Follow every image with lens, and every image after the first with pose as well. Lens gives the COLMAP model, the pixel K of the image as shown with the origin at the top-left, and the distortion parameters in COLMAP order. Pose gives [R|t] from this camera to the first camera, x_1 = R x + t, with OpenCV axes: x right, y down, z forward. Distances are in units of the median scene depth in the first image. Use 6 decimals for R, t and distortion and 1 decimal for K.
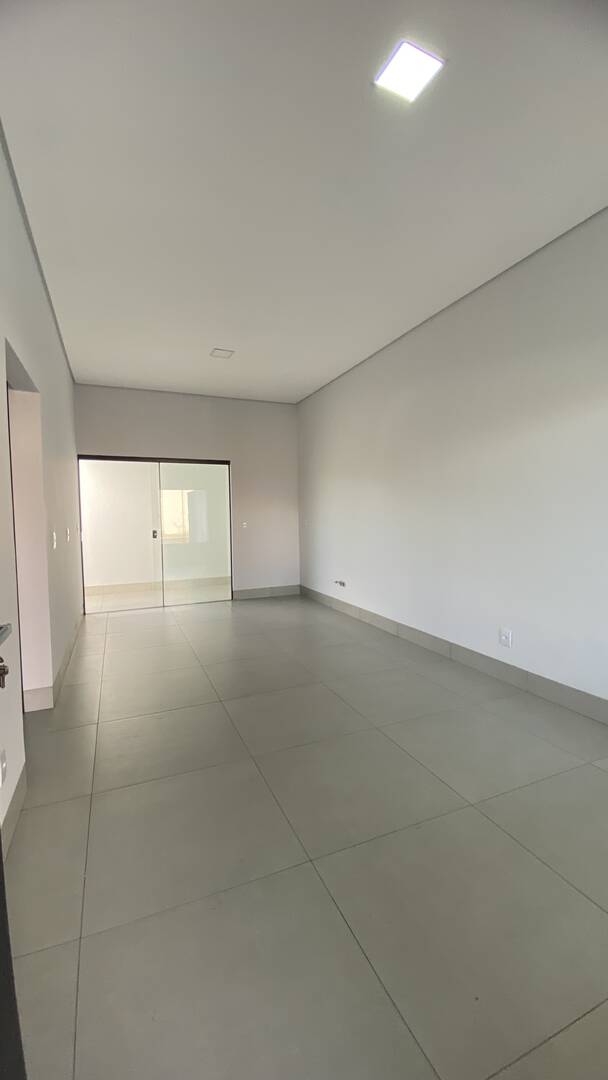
lens RADIAL K [[444.1, 0, 305.9], [0, 444.1, 543.9], [0, 0, 1]] dist [0.014130, 0.000037]
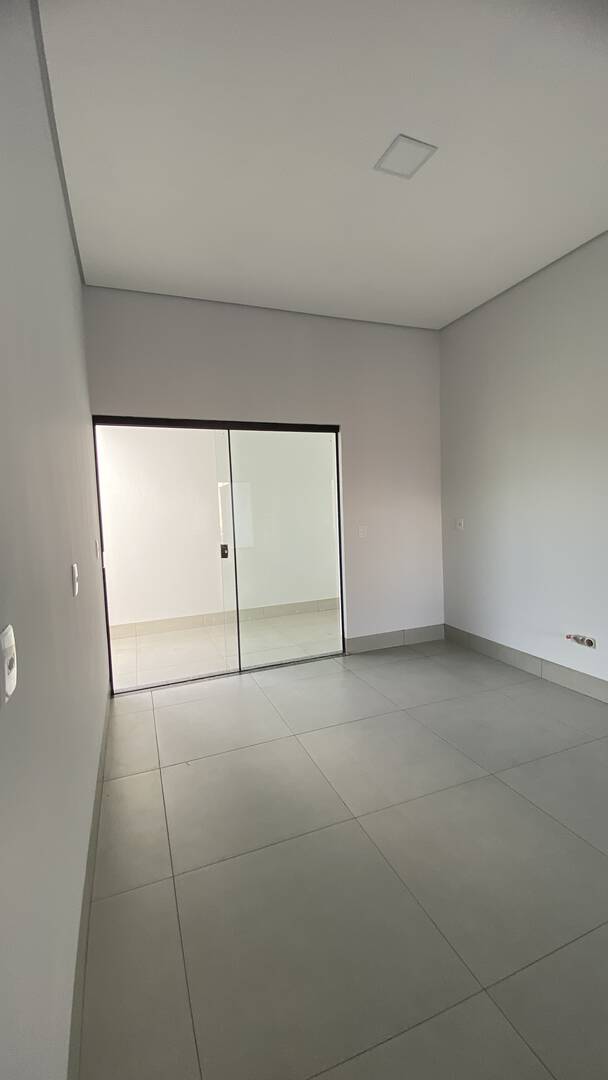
lens RADIAL K [[444.1, 0, 298.9], [0, 444.1, 539.8], [0, 0, 1]] dist [0.014130, 0.000037]
pose [[0.998372, -0.022237, -0.052528, -0.210160], [0.022443, 0.999743, 0.003336, -0.037556], [0.052440, -0.004509, 0.998614, 0.418691]]
